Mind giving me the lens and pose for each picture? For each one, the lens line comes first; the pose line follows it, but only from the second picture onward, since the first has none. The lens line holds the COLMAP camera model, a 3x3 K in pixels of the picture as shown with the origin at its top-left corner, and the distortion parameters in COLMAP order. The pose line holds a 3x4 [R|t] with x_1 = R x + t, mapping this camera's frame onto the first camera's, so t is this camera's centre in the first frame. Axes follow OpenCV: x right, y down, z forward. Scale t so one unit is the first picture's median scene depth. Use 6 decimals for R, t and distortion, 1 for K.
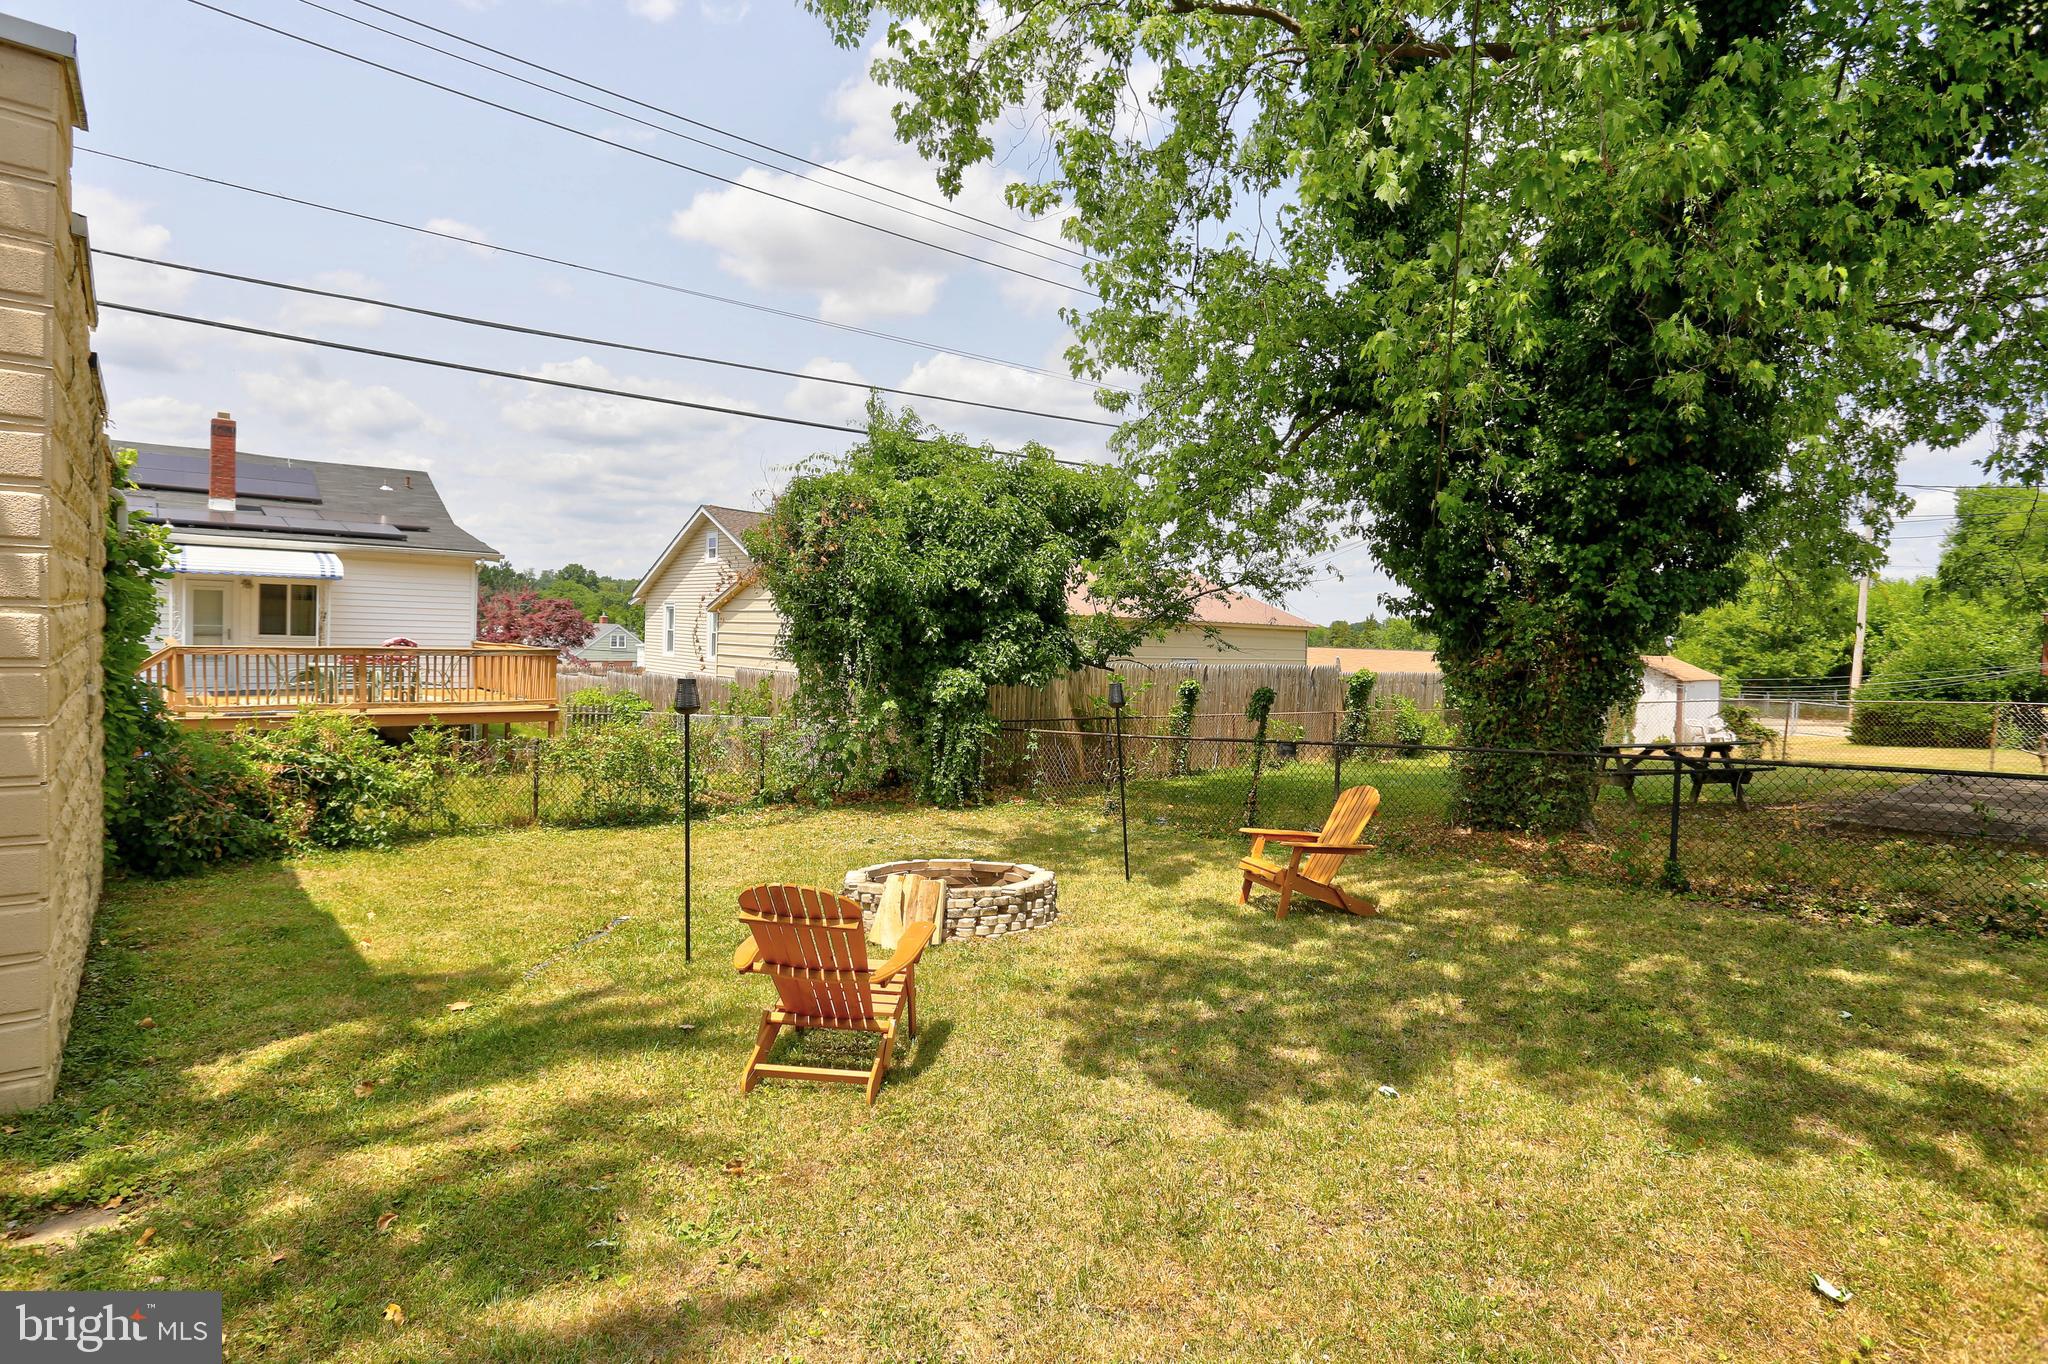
lens RADIAL K [[1000.3, 0, 1031.3], [0, 1000.3, 669.3], [0, 0, 1]] dist [-0.066870, 0.023510]
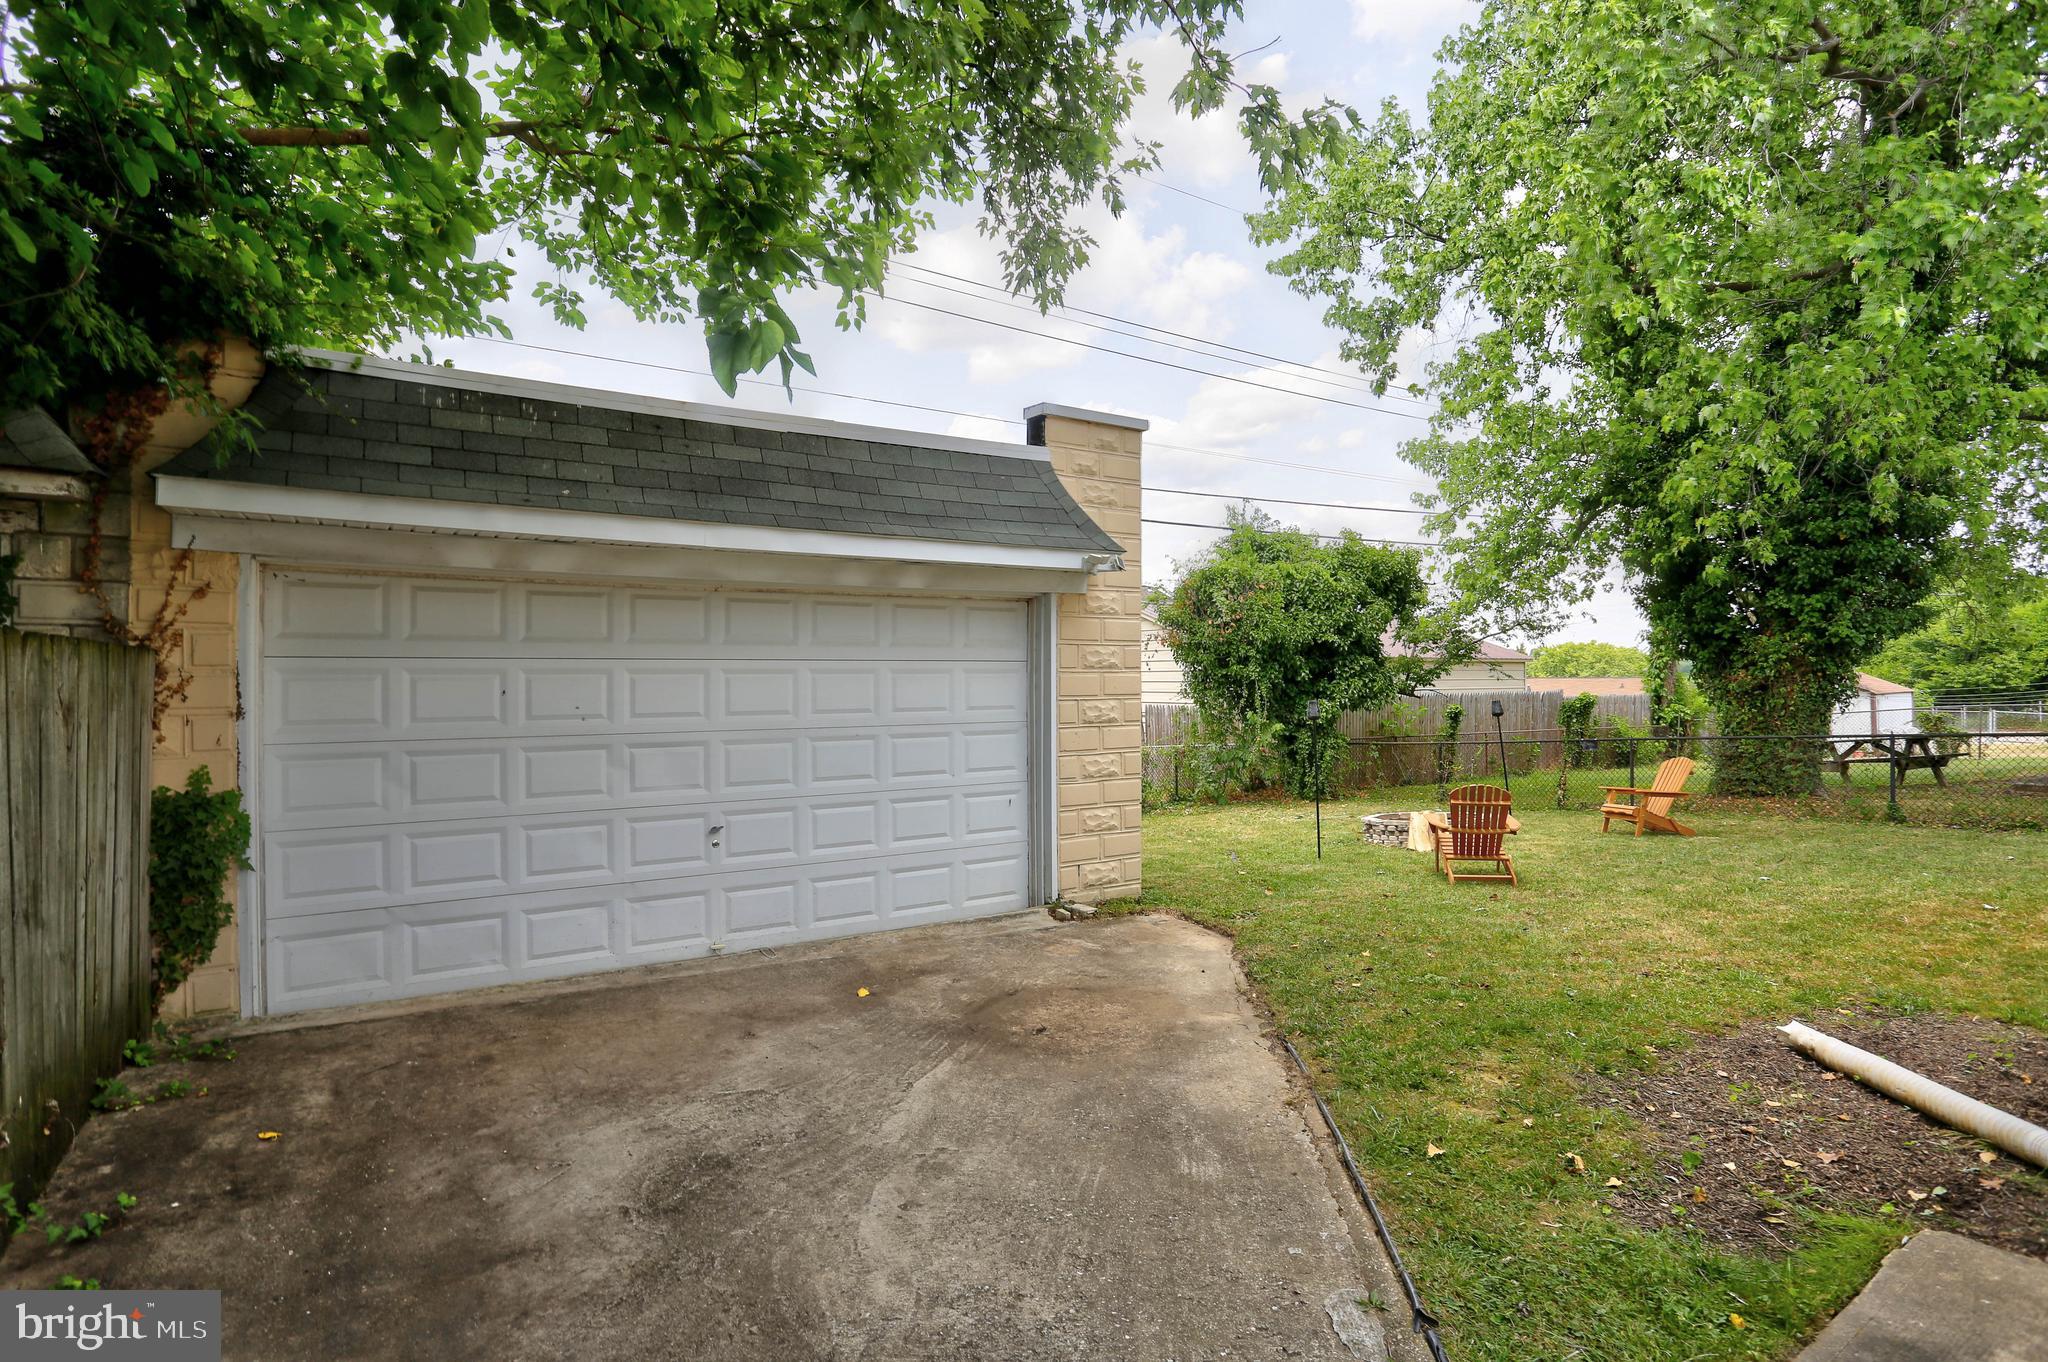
lens RADIAL K [[1000.3, 0, 1024.9], [0, 1000.3, 673.8], [0, 0, 1]] dist [-0.066870, 0.023510]
pose [[0.991419, -0.036937, -0.125392, -0.310510], [0.031910, 0.998614, -0.041867, 0.009240], [0.126765, 0.037506, 0.991223, -0.422383]]
